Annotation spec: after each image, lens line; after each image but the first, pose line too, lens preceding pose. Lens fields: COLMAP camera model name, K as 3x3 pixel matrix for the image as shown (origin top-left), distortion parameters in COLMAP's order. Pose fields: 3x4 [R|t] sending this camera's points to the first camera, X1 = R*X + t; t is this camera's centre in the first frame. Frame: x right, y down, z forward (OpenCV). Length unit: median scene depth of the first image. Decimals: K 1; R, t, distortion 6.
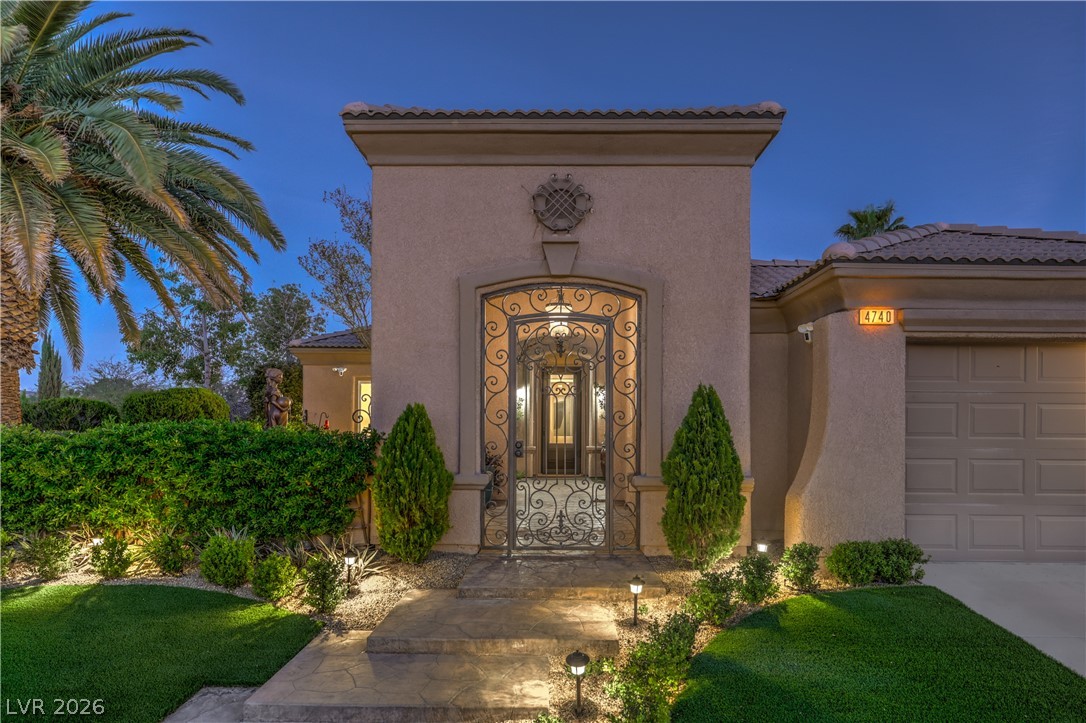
lens RADIAL K [[1248.7, 0, 543.0], [0, 1248.7, 361.5], [0, 0, 1]] dist [0.012186, 0.001812]
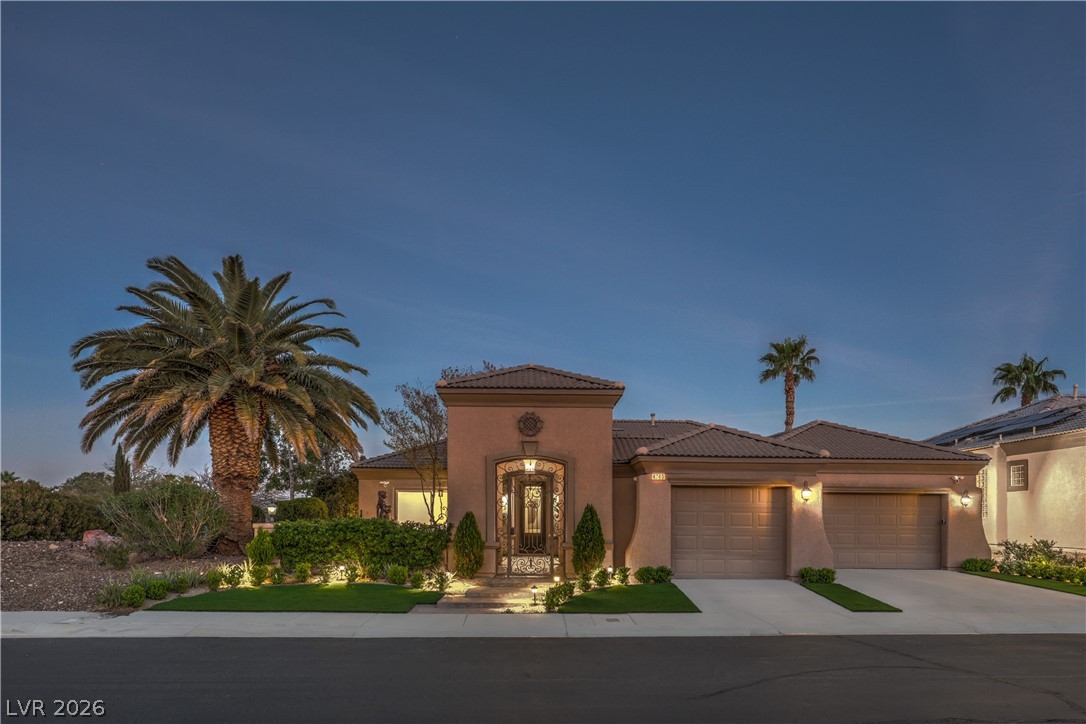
lens RADIAL K [[1092.7, 0, 472.1], [0, 1092.7, 360.5], [0, 0, 1]] dist [-0.008247, -0.000917]
pose [[0.999127, -0.003628, -0.041614, -0.008935], [-0.000324, 0.995518, -0.094567, -0.054560], [0.041771, 0.094498, 0.994648, -1.075605]]
